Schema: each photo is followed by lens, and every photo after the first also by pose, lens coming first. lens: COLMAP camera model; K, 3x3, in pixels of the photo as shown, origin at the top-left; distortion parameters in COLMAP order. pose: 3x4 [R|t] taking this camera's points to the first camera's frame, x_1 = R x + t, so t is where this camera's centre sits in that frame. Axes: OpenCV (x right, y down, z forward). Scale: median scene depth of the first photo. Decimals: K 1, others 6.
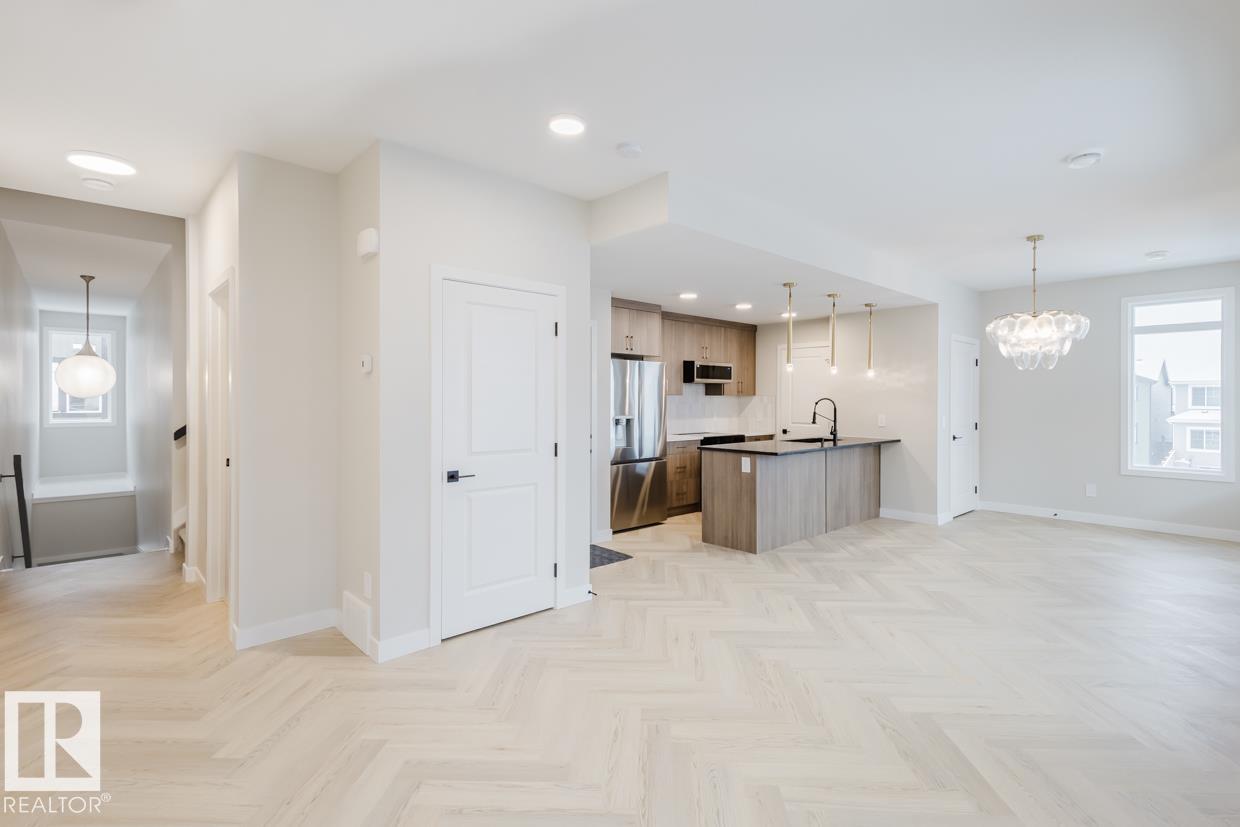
lens RADIAL K [[575.8, 0, 617.2], [0, 575.8, 406.7], [0, 0, 1]] dist [0.014140, -0.000052]
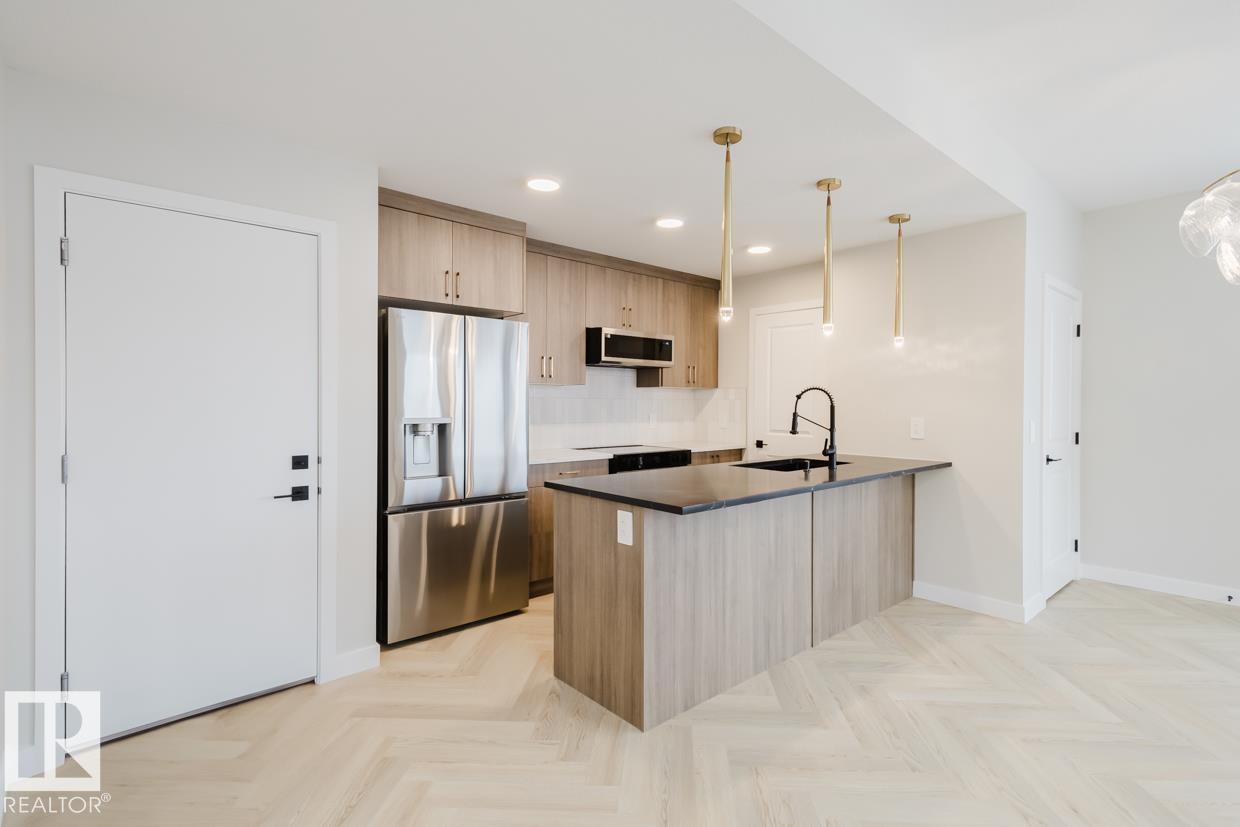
lens RADIAL K [[575.0, 0, 615.2], [0, 575.0, 409.7], [0, 0, 1]] dist [0.002057, -0.000102]
pose [[0.999512, 0.003385, -0.031039, 0.184733], [-0.003331, 0.999993, 0.001796, 0.005849], [0.031045, -0.001692, 0.999517, 0.441315]]
